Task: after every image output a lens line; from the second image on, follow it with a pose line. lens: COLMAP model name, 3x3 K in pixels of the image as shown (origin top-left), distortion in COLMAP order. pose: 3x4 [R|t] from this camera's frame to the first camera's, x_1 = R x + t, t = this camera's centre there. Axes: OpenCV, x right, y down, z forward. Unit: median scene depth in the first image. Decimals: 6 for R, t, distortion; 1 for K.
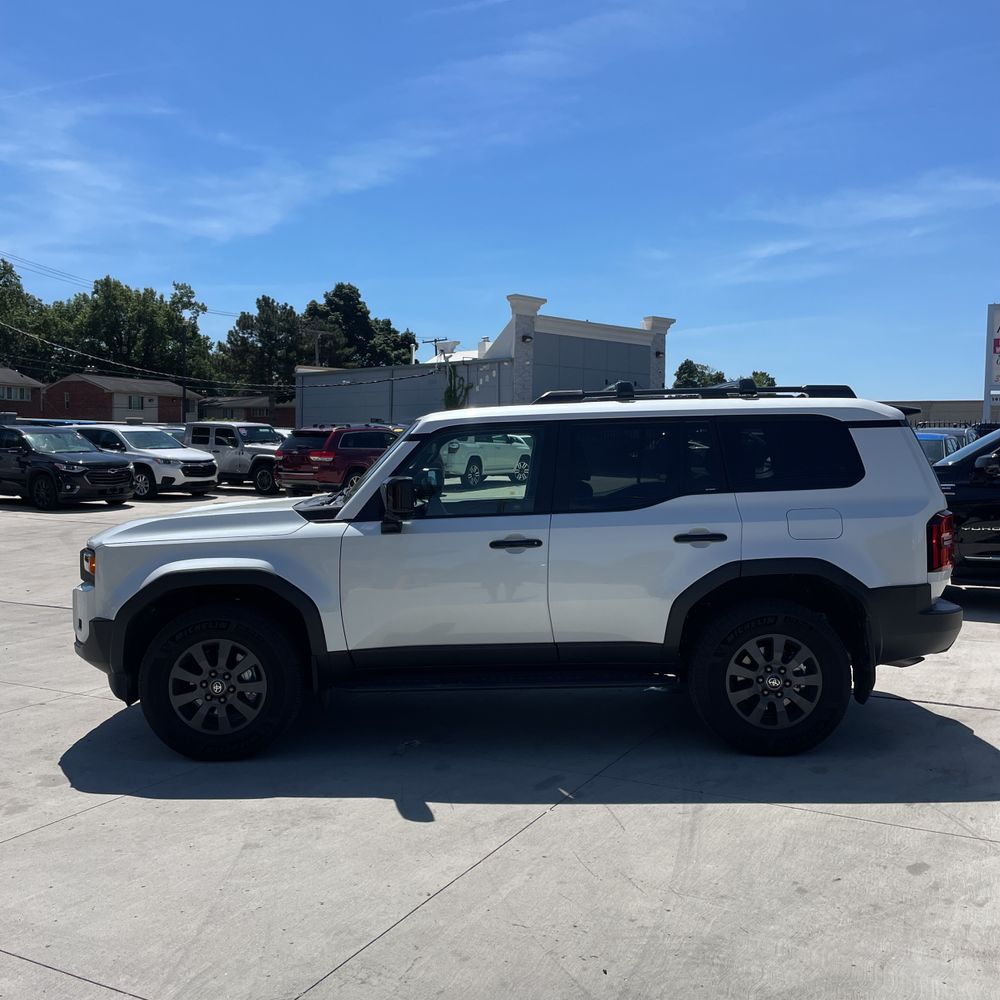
lens RADIAL K [[1024.4, 0, 524.2], [0, 1024.4, 498.0], [0, 0, 1]] dist [0.035482, 0.000000]
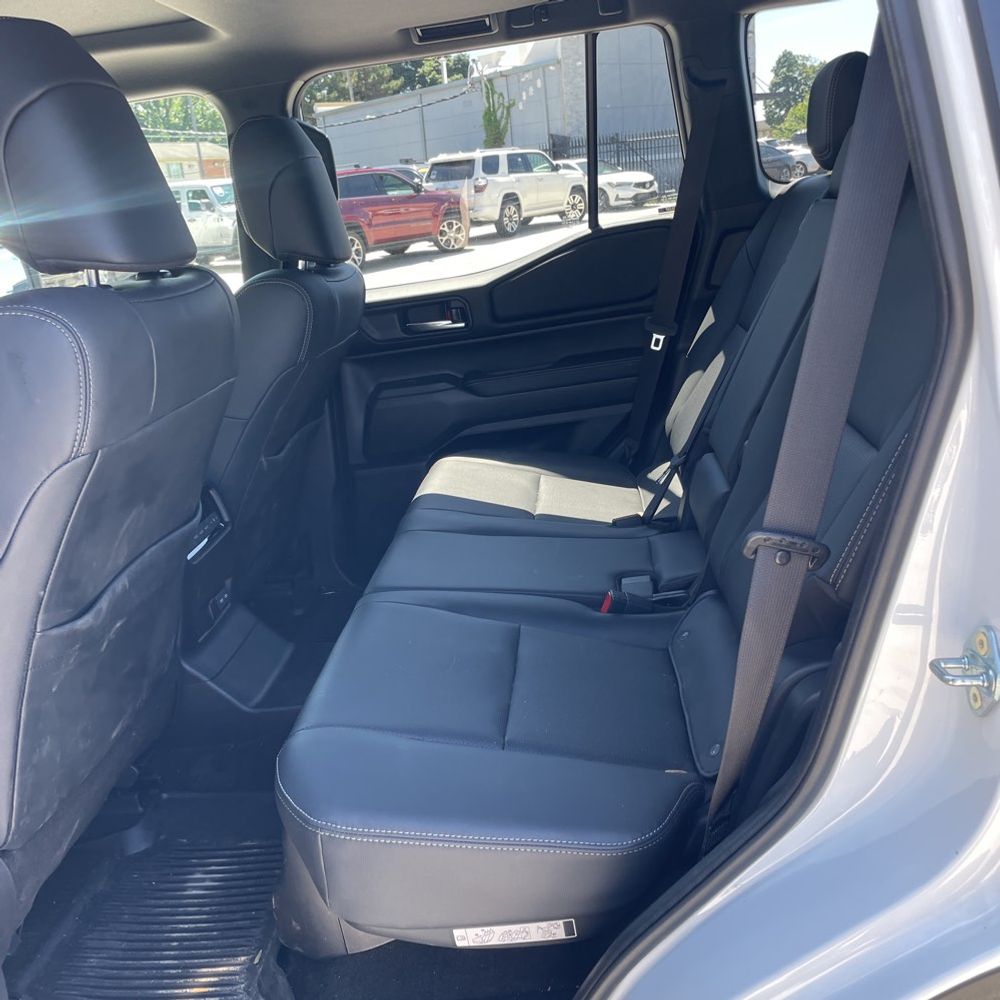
lens RADIAL K [[1024.4, 0, 514.4], [0, 1024.4, 510.2], [0, 0, 1]] dist [0.035482, 0.000000]
pose [[0.990619, -0.071110, -0.116691, 0.032639], [0.098631, 0.963104, 0.250404, -0.003694], [0.094579, -0.259564, 0.961083, 0.188191]]
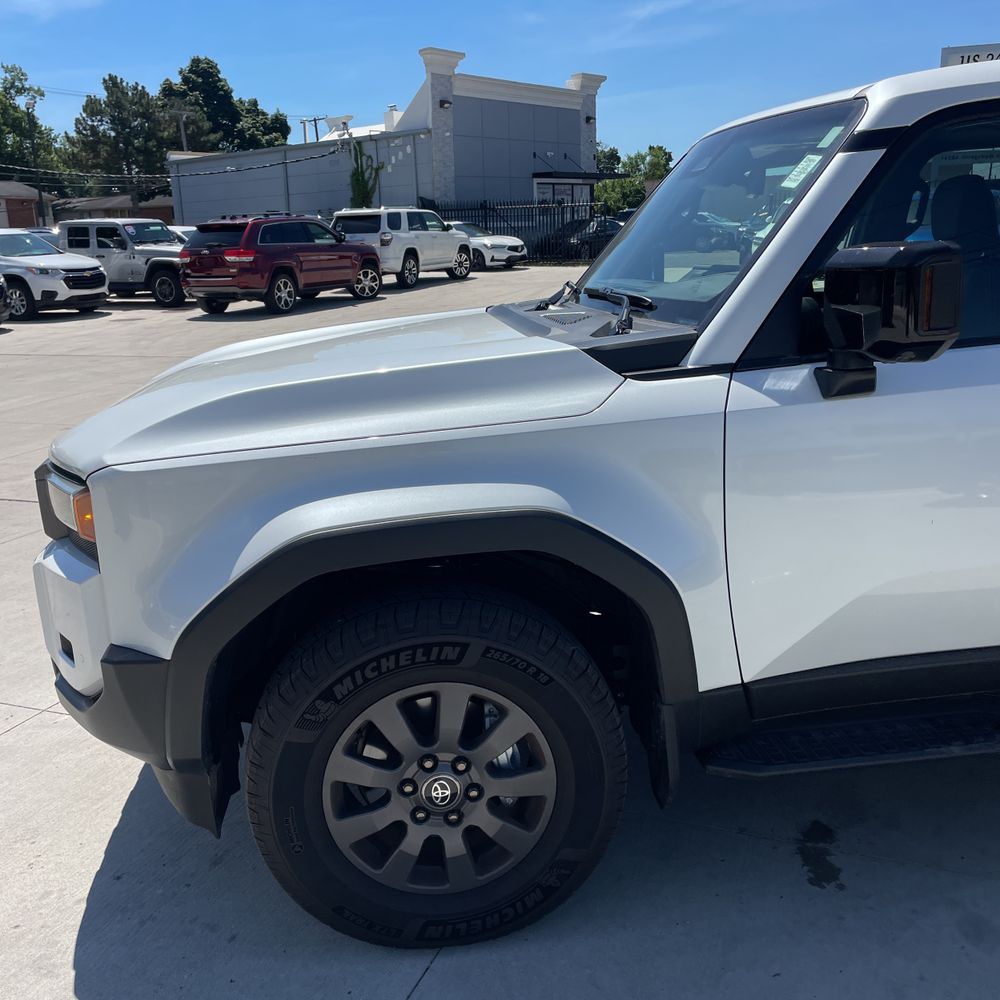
lens RADIAL K [[1024.4, 0, 478.9], [0, 1024.4, 515.9], [0, 0, 1]] dist [0.035482, 0.000000]
pose [[0.995992, -0.065962, 0.060411, -0.062126], [0.051730, 0.975776, 0.212568, -0.002354], [-0.072969, -0.208590, 0.975277, 0.128136]]
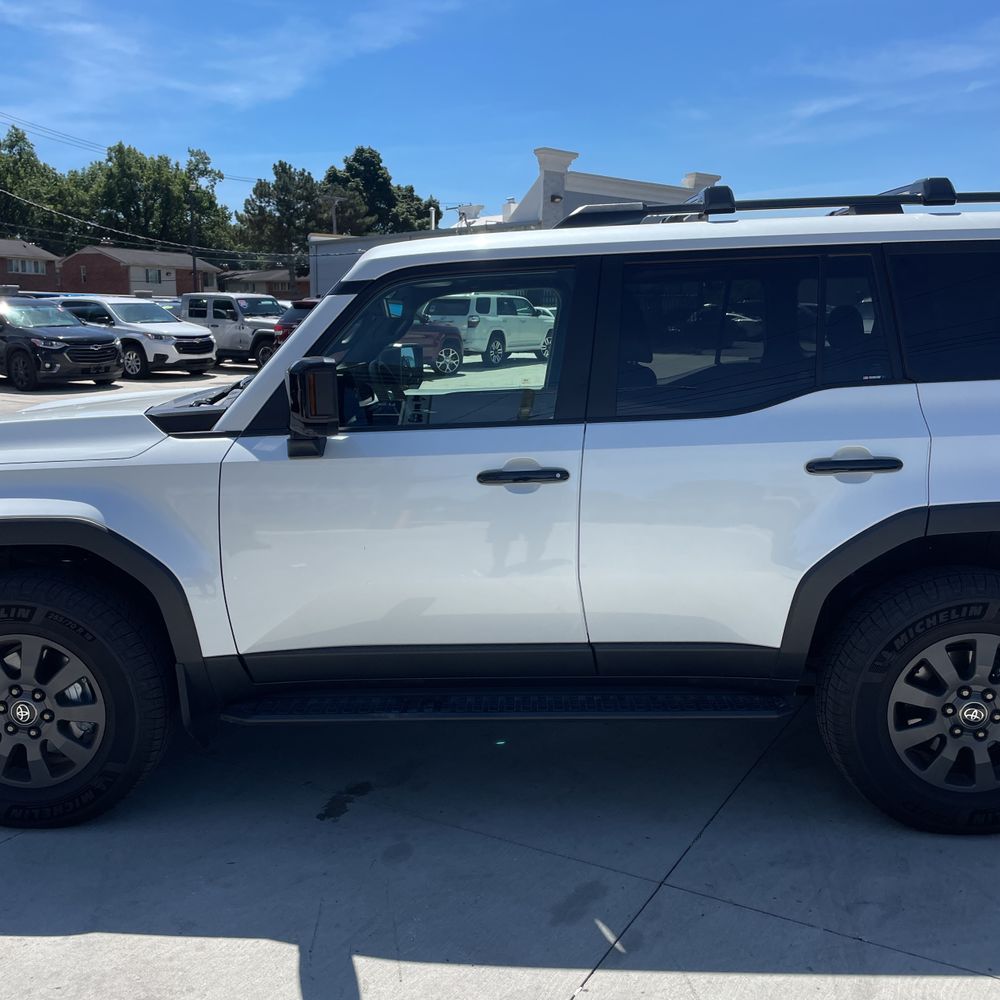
lens RADIAL K [[1024.4, 0, 500.8], [0, 1024.4, 501.7], [0, 0, 1]] dist [0.035482, 0.000000]
pose [[0.998698, 0.004659, -0.050806, 0.001723], [0.001624, 0.992415, 0.122924, -0.002251], [0.050993, -0.122846, 0.991115, 0.090014]]
